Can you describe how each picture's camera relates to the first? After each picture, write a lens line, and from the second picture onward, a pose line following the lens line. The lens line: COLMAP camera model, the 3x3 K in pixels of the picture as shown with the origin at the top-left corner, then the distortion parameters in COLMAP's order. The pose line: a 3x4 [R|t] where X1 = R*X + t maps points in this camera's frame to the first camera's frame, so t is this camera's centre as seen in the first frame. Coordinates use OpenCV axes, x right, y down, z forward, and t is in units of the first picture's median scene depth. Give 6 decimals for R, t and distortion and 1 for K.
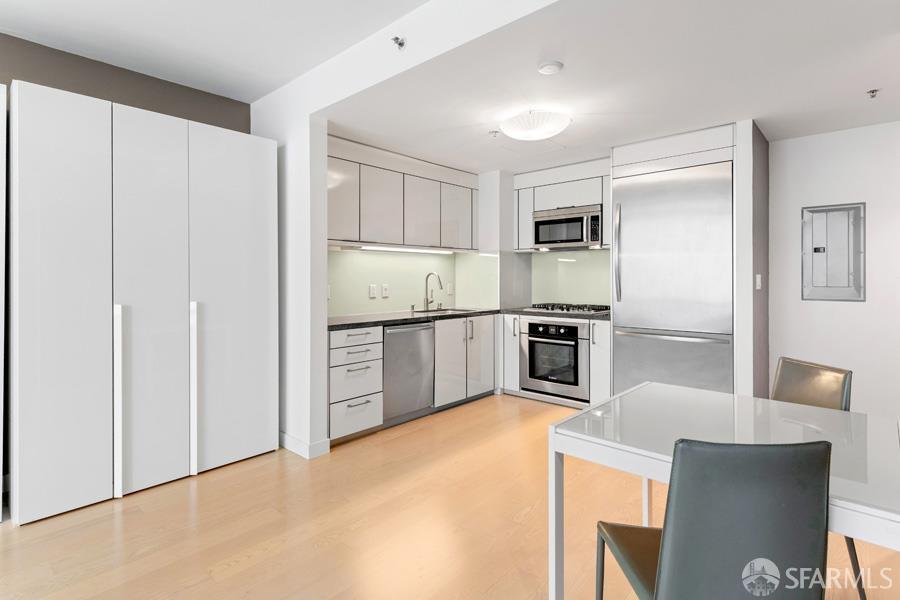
lens RADIAL K [[452.4, 0, 448.8], [0, 452.4, 281.5], [0, 0, 1]] dist [0.001990, -0.000204]
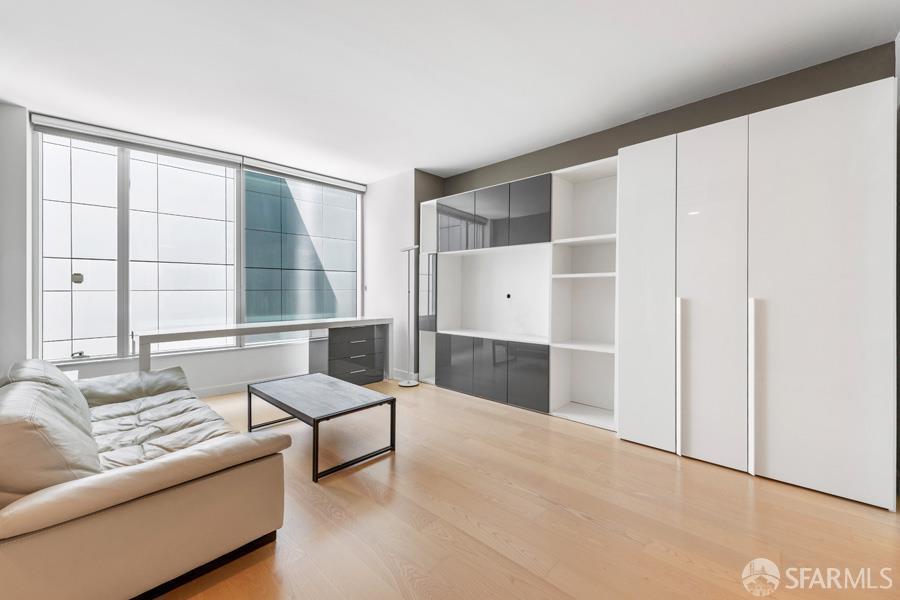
lens RADIAL K [[363.9, 0, 453.7], [0, 363.9, 289.4], [0, 0, 1]] dist [0.002624, 0.000213]
pose [[-0.016954, 0.002041, -0.999854, 0.163520], [-0.001142, 0.999997, 0.002061, 0.016129], [0.999856, 0.001176, -0.016952, 0.250313]]
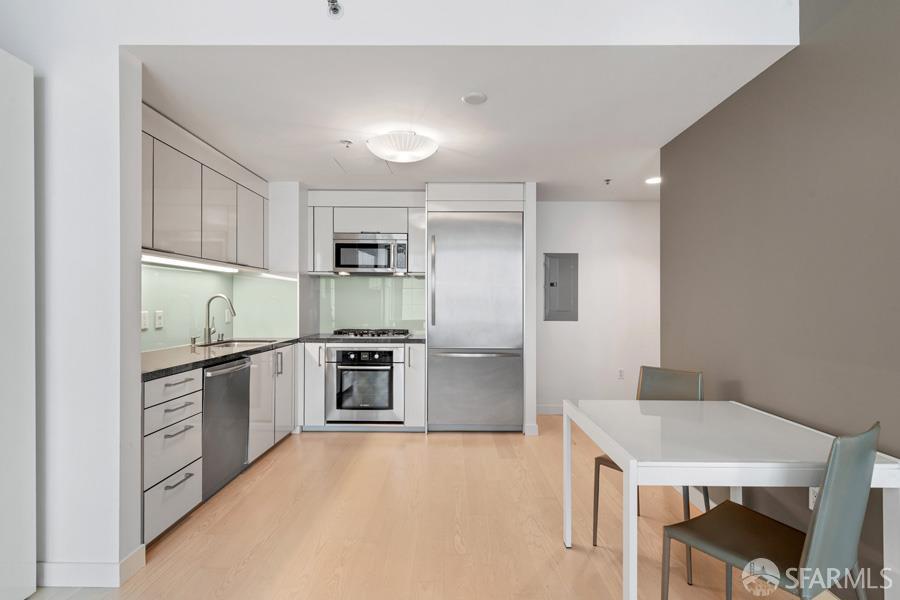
lens RADIAL K [[444.6, 0, 455.0], [0, 444.6, 305.6], [0, 0, 1]] dist [0.000834, -0.000758]
pose [[0.741962, 0.001766, 0.670440, -0.280663], [-0.001131, 0.999998, -0.001382, -0.001478], [-0.670441, 0.000267, 0.741963, 0.162962]]
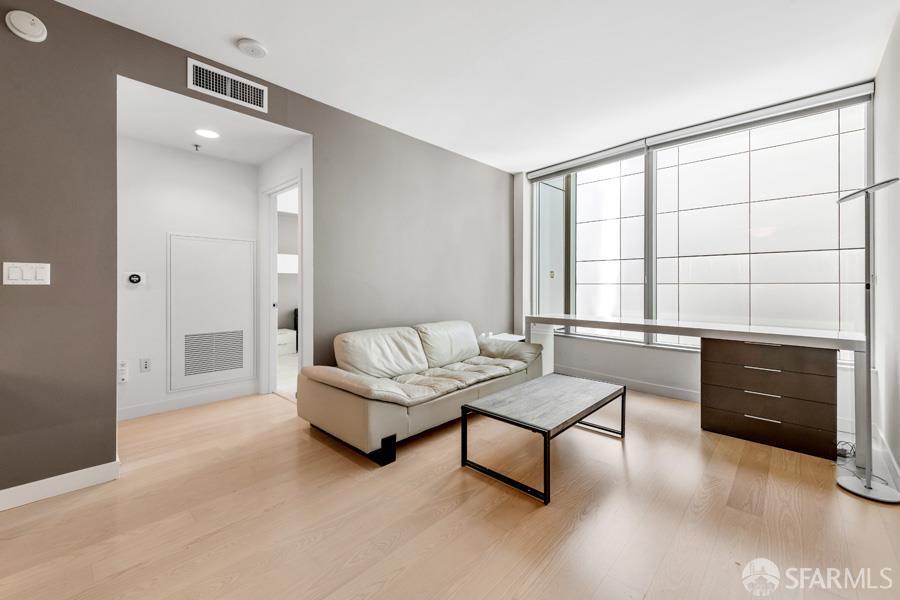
lens RADIAL K [[370.8, 0, 452.1], [0, 370.8, 285.7], [0, 0, 1]] dist [-0.000540, -0.000077]
pose [[-0.999718, -0.000739, 0.023749, -0.356065], [-0.000733, 1.000000, 0.000260, 0.025986], [-0.023749, 0.000242, -0.999718, 0.596927]]
